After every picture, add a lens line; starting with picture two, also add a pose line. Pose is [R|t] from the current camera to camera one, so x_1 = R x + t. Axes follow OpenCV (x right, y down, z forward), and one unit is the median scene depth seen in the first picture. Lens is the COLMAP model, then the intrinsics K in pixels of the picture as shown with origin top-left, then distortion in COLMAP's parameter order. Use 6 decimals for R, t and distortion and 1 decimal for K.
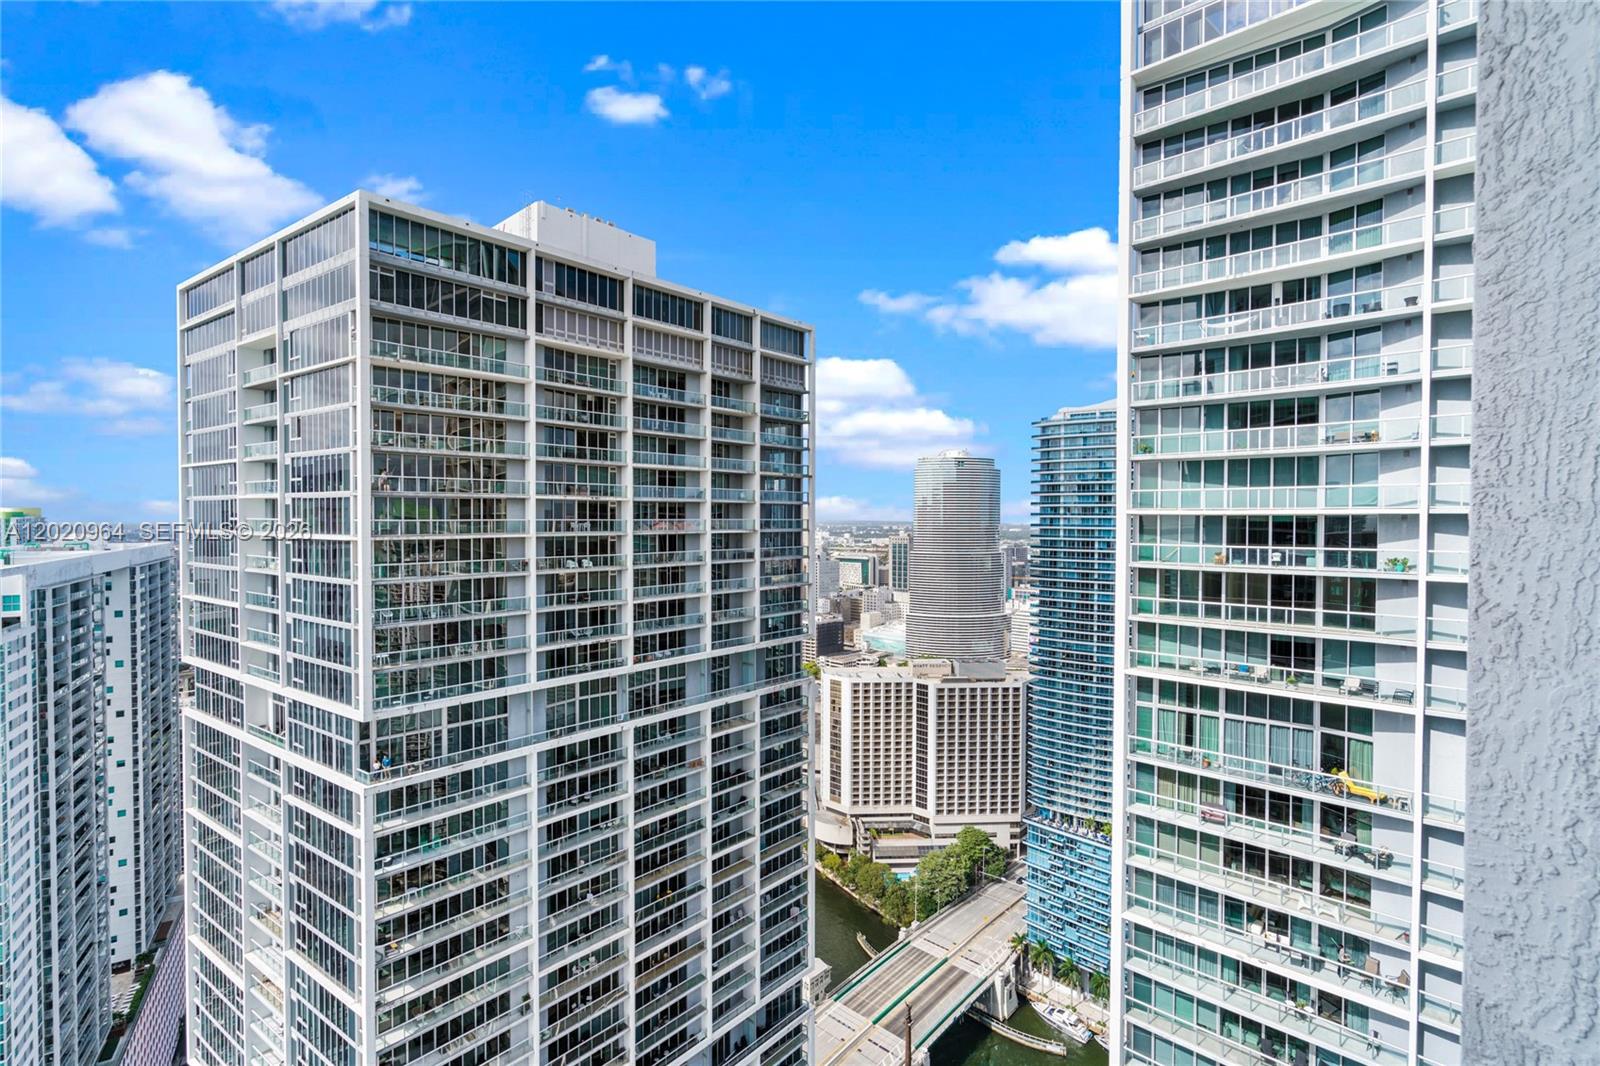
lens RADIAL K [[717.5, 0, 803.8], [0, 717.5, 530.0], [0, 0, 1]] dist [-0.013388, 0.006350]
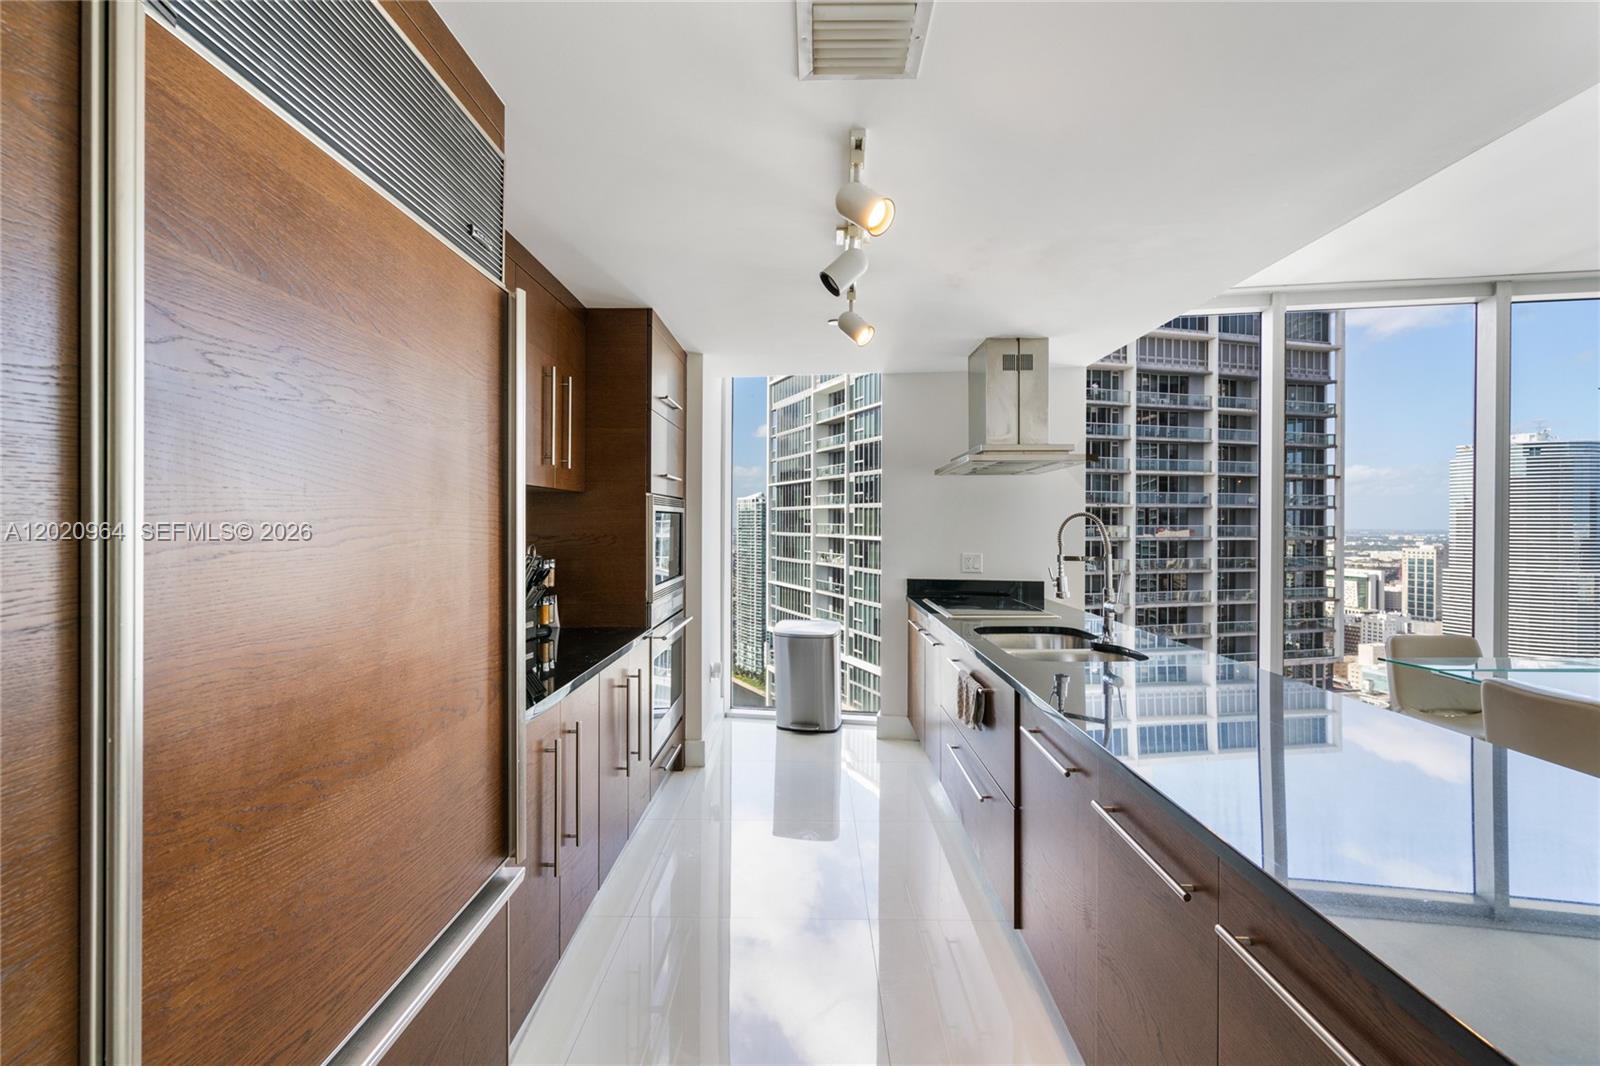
lens RADIAL K [[723.4, 0, 804.8], [0, 723.4, 522.8], [0, 0, 1]] dist [-0.015081, 0.009970]
pose [[0.839391, 0.000390, -0.543528, -0.075415], [-0.010846, 0.999813, -0.016031, 0.003262], [0.543420, 0.019351, 0.839238, -0.115710]]
